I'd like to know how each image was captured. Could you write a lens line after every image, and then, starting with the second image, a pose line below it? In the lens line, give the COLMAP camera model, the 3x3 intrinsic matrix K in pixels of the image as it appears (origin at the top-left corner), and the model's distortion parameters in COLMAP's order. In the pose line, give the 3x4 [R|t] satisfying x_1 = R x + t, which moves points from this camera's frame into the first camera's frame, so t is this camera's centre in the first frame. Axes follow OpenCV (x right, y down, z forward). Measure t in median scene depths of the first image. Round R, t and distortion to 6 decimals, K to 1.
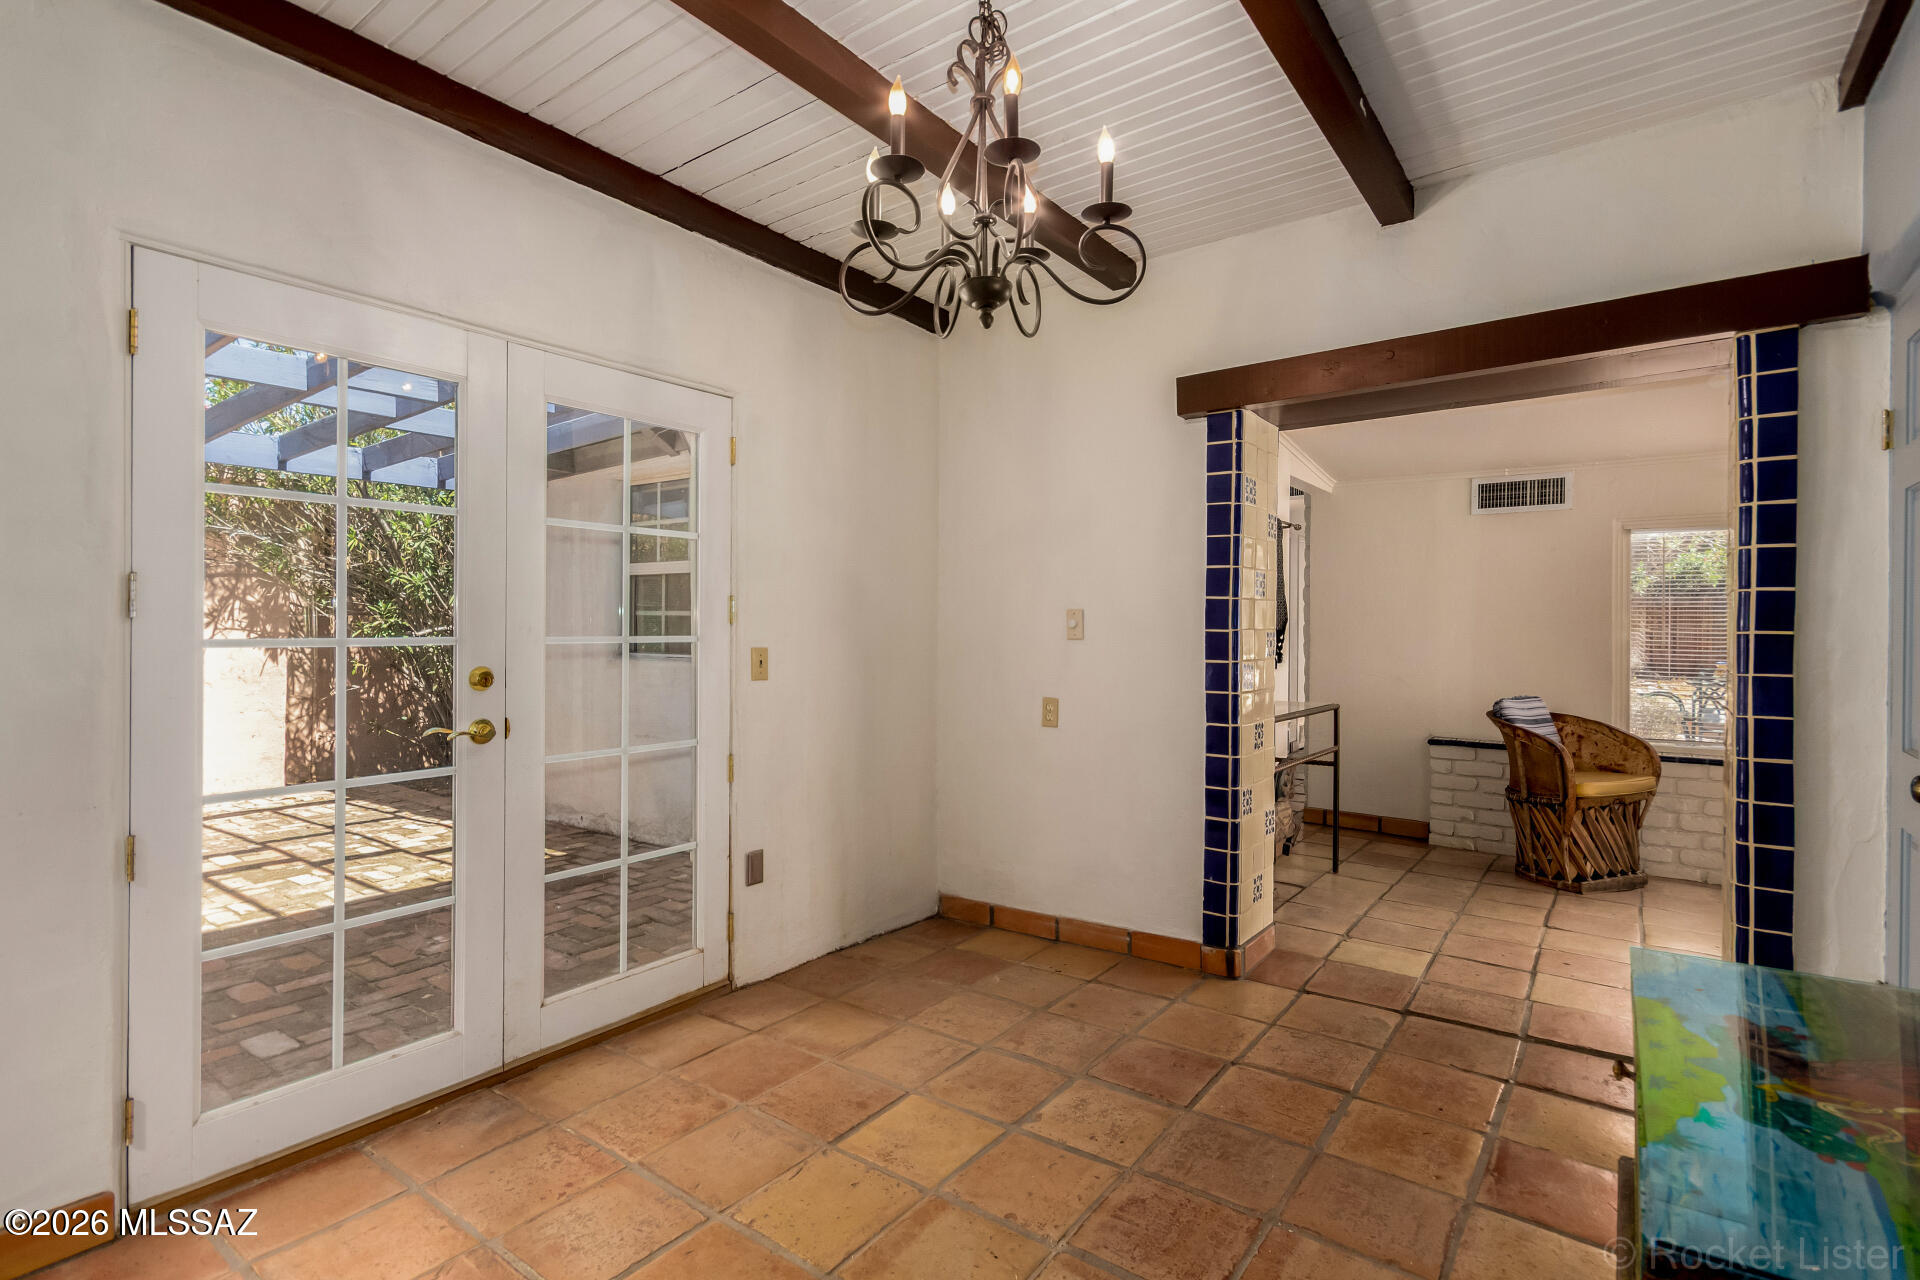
lens RADIAL K [[899.3, 0, 964.9], [0, 899.3, 625.3], [0, 0, 1]] dist [0.005095, 0.000659]
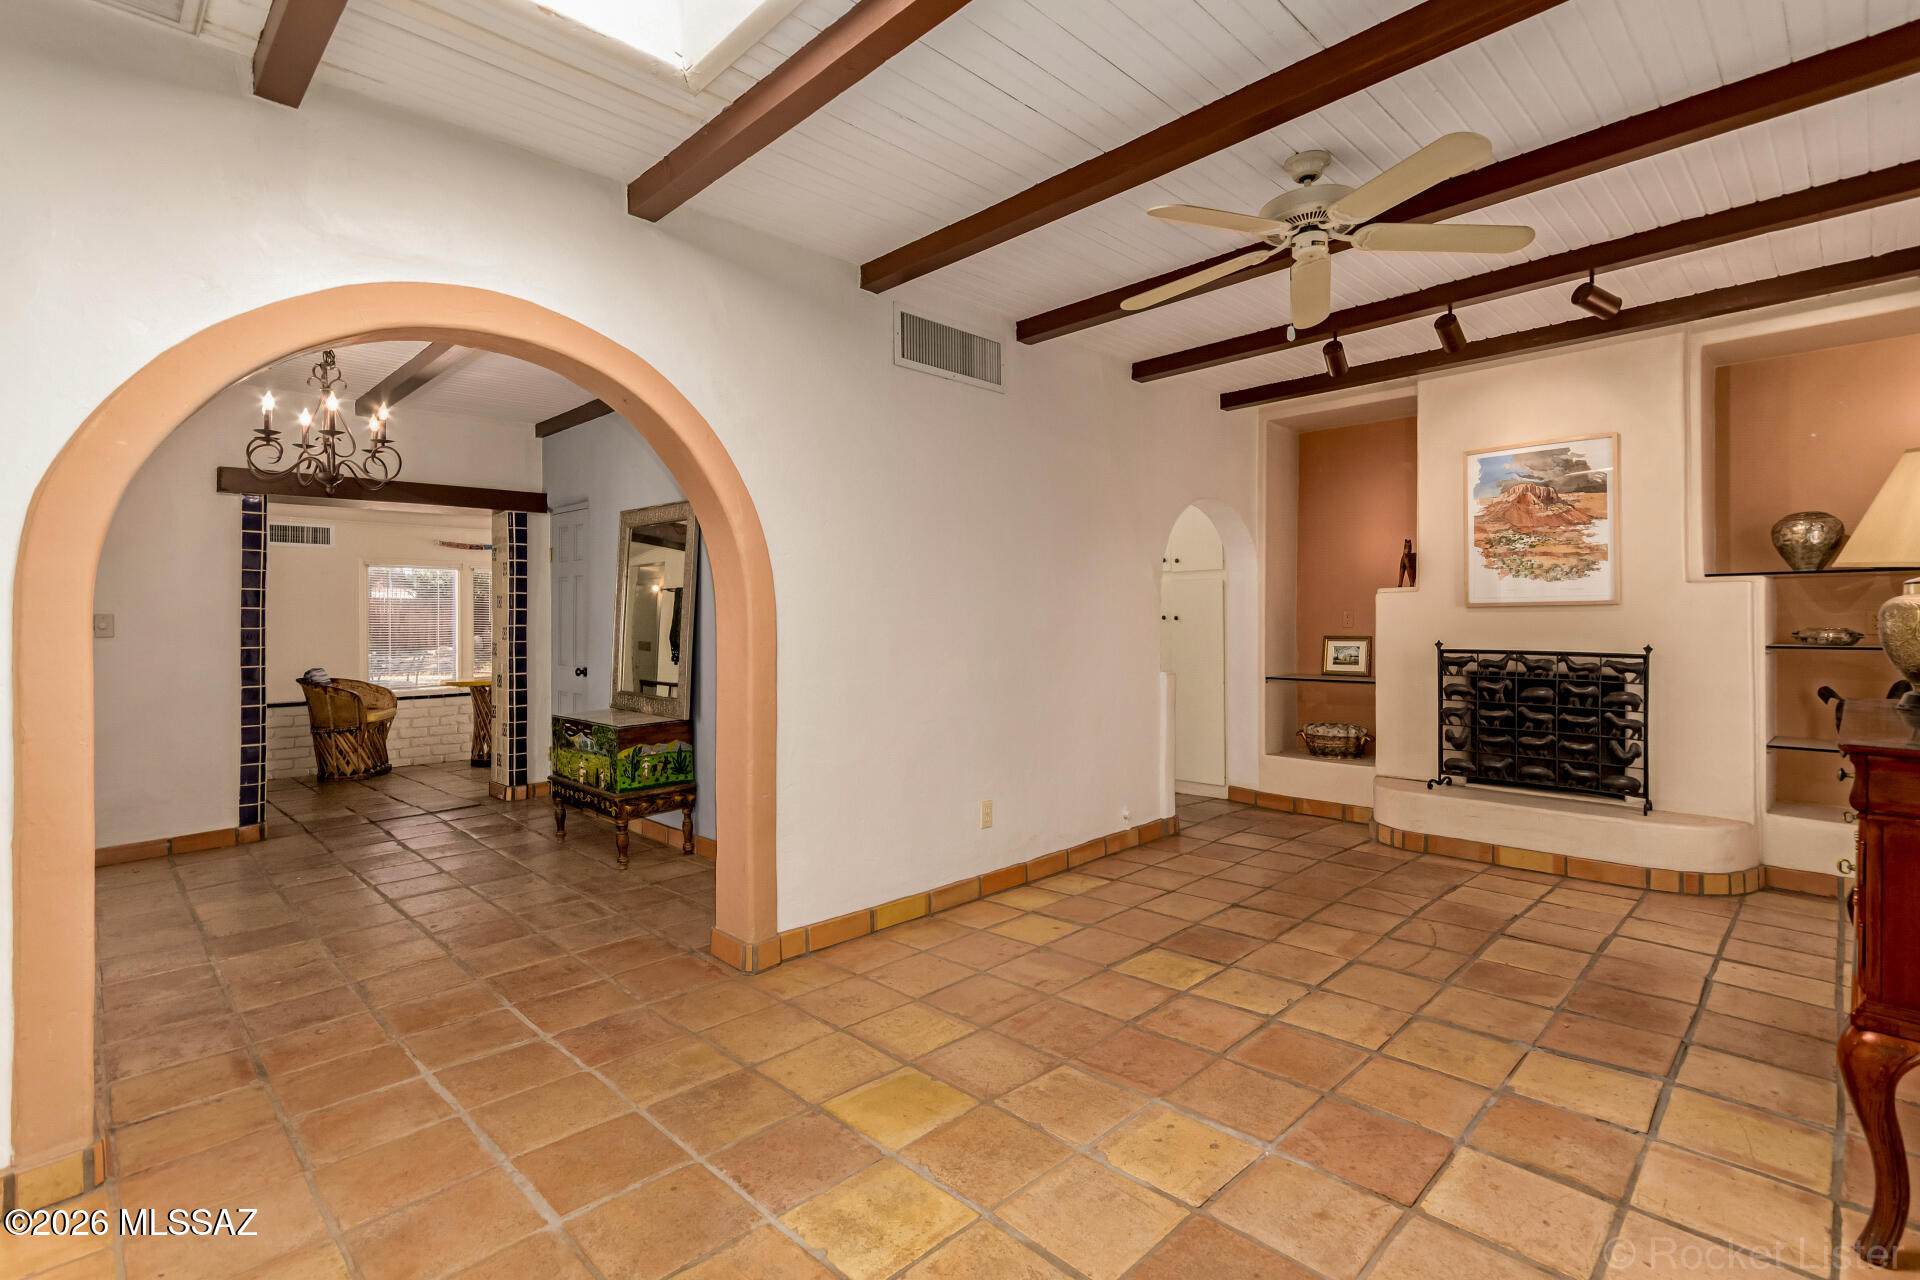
lens RADIAL K [[899.3, 0, 962.5], [0, 899.3, 632.8], [0, 0, 1]] dist [0.005095, 0.000659]
pose [[0.150137, -0.020202, 0.988459, -1.109314], [0.003460, 0.999796, 0.019908, -0.014107], [-0.988659, 0.000431, 0.150176, -0.496154]]
